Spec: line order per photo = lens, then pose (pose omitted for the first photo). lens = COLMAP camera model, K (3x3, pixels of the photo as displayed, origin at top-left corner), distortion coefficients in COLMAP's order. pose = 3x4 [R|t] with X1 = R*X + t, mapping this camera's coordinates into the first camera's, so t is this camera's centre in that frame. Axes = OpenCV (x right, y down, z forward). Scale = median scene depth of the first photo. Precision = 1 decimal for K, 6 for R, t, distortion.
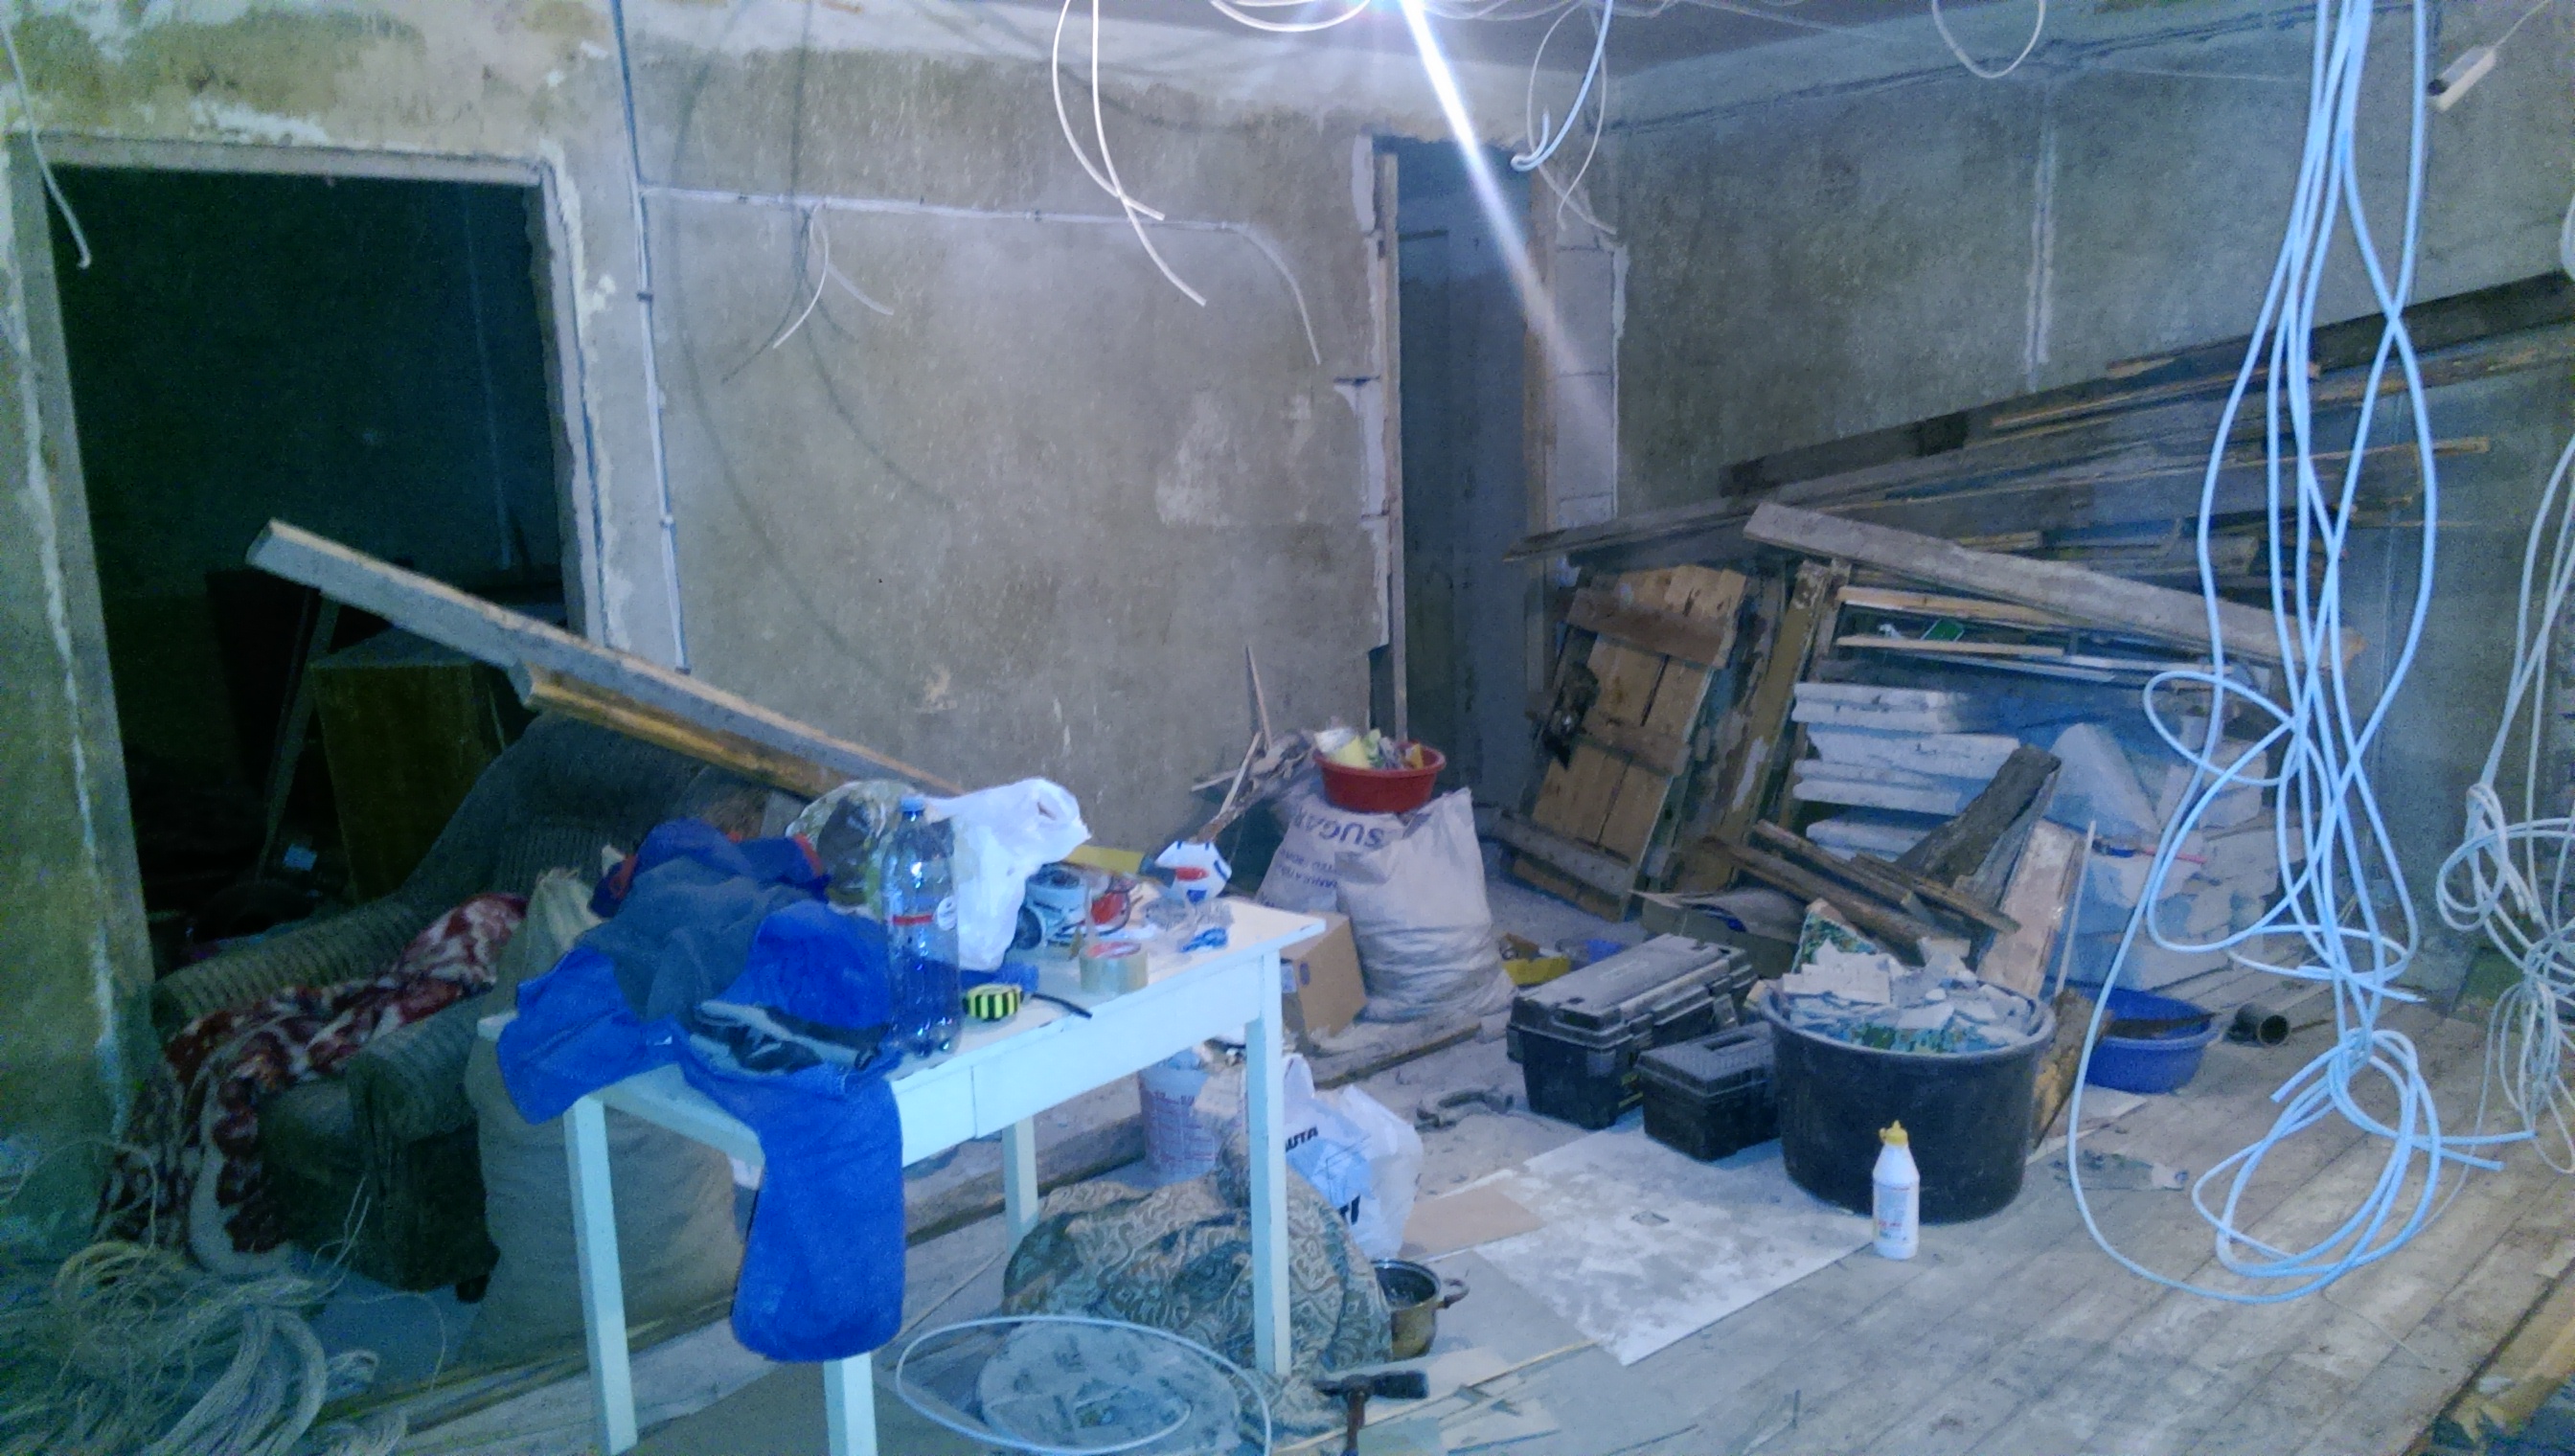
lens RADIAL K [[1854.5, 0, 1288.2], [0, 1854.5, 725.5], [0, 0, 1]] dist [0.057910, -0.006579]
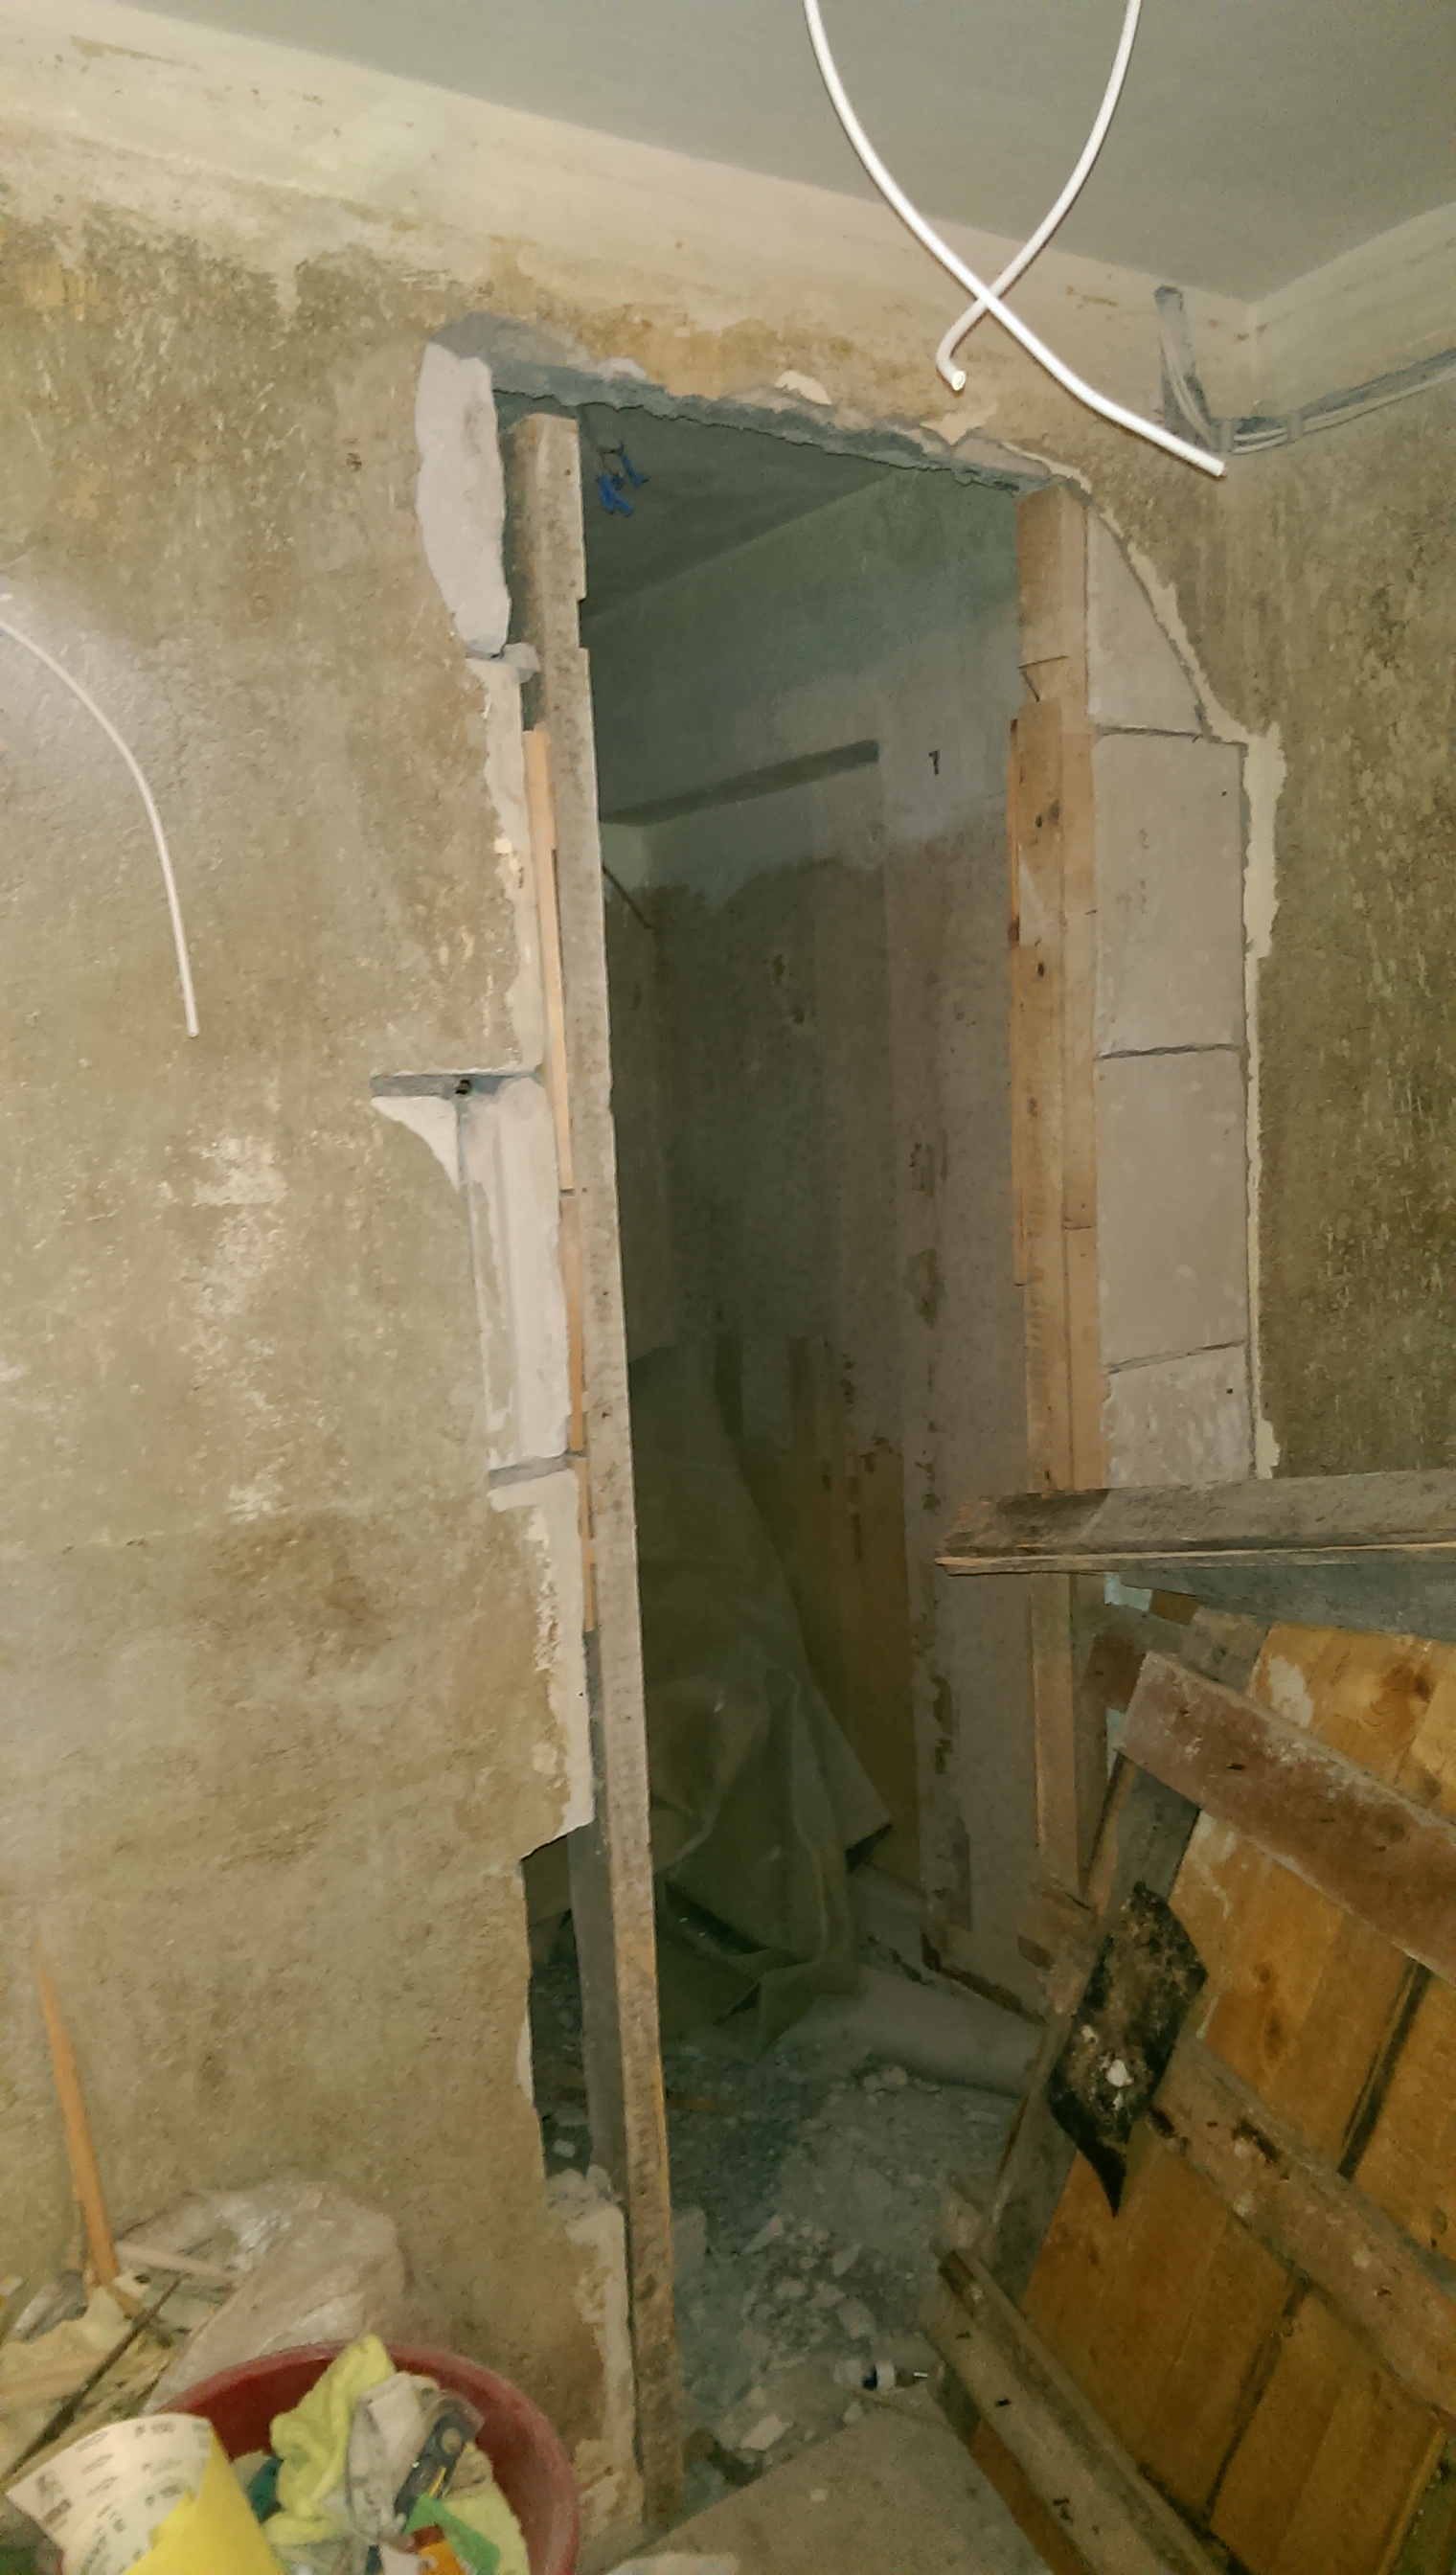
lens RADIAL K [[1854.5, 0, 730.7], [0, 1854.5, 1289.9], [0, 0, 1]] dist [0.057910, -0.006579]
pose [[0.993735, -0.000794, -0.111760, 0.121019], [-0.005291, 0.998519, -0.054139, -0.127265], [0.111637, 0.054392, 0.992259, 0.657495]]
